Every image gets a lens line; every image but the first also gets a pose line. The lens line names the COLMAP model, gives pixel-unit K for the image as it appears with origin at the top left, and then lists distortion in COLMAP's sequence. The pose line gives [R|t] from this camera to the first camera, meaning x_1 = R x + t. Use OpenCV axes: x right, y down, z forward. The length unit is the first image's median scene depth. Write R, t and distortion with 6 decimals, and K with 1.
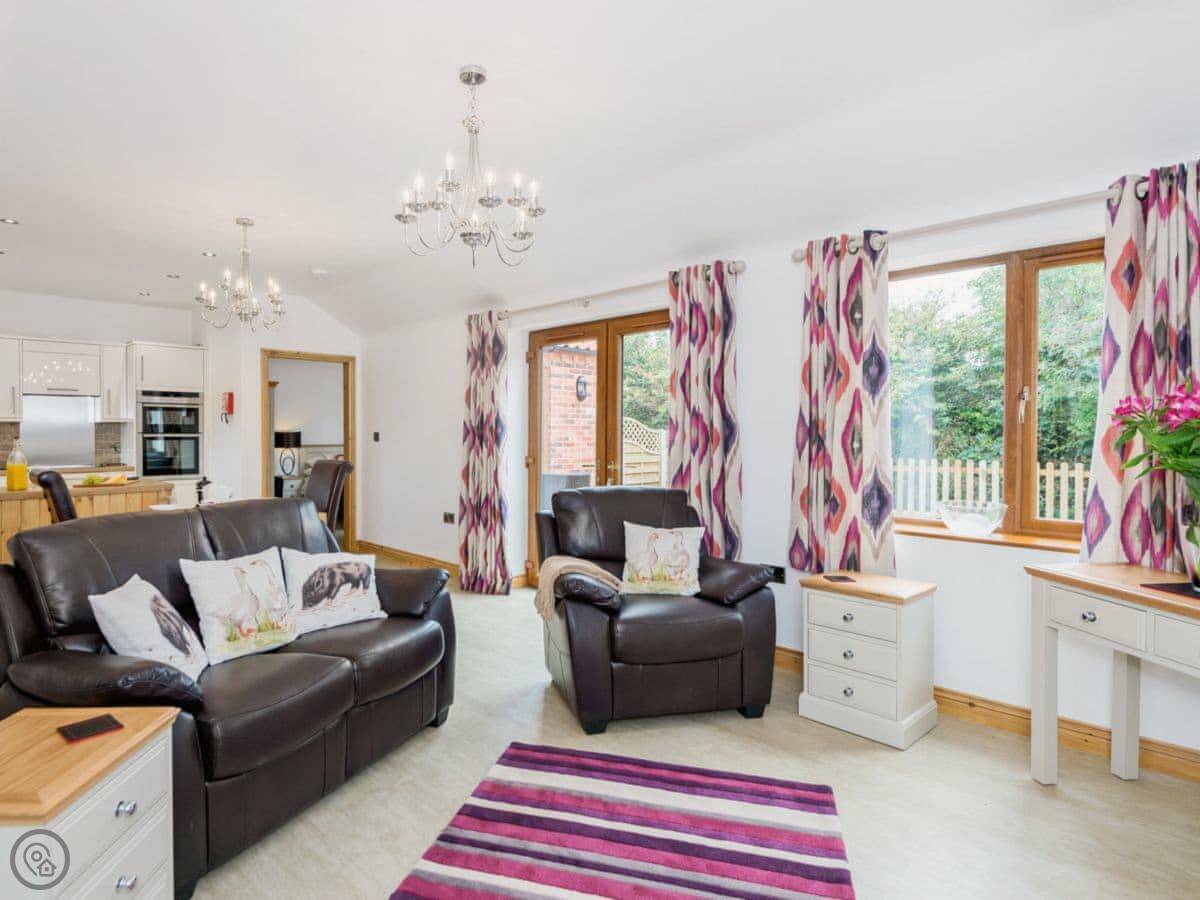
lens RADIAL K [[667.4, 0, 599.8], [0, 667.4, 434.5], [0, 0, 1]] dist [0.001849, 0.000258]
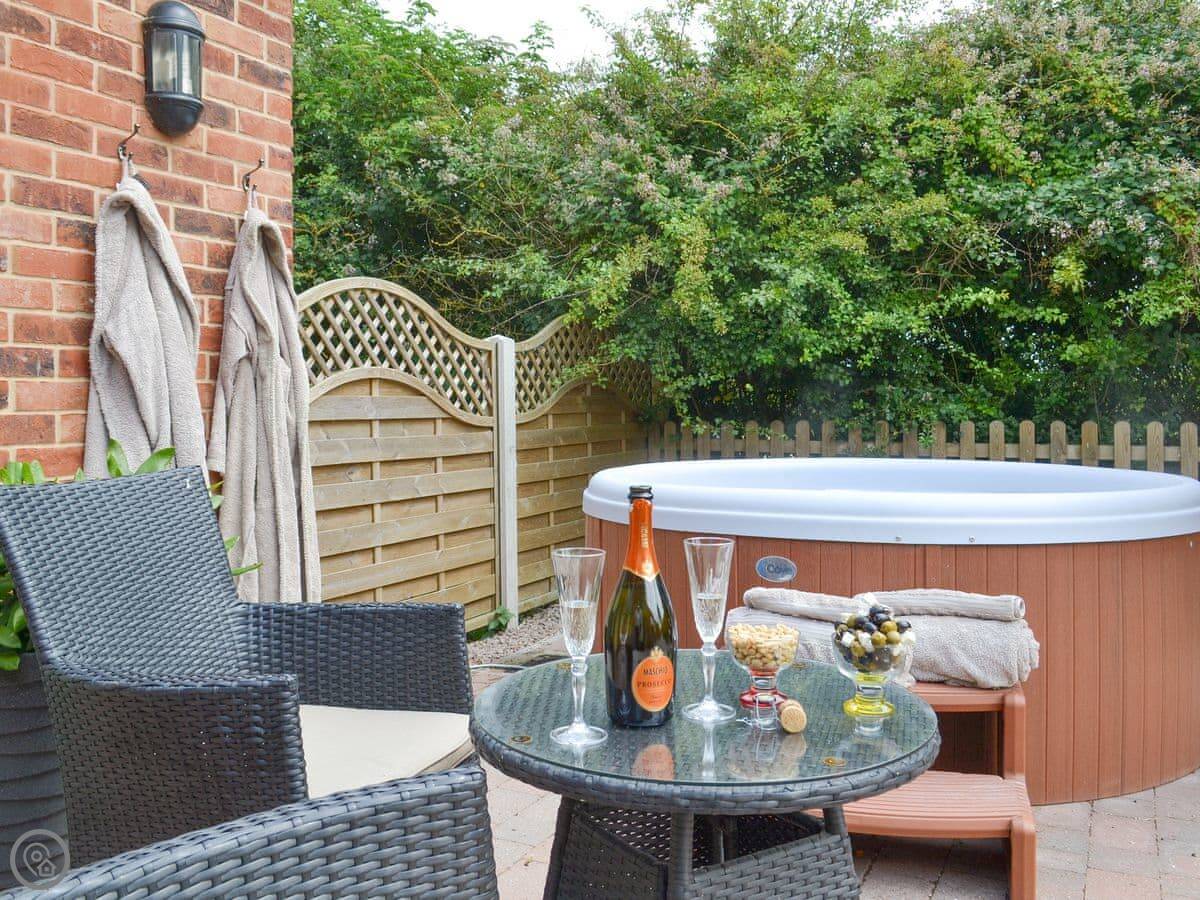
lens RADIAL K [[1072.2, 0, 599.2], [0, 1072.2, 390.5], [0, 0, 1]] dist [-0.006817, -0.006115]
pose [[0.953735, -0.012210, 0.300401, -0.004961], [0.017212, 0.999754, -0.014010, 0.027072], [-0.300156, 0.018533, 0.953710, 0.675982]]
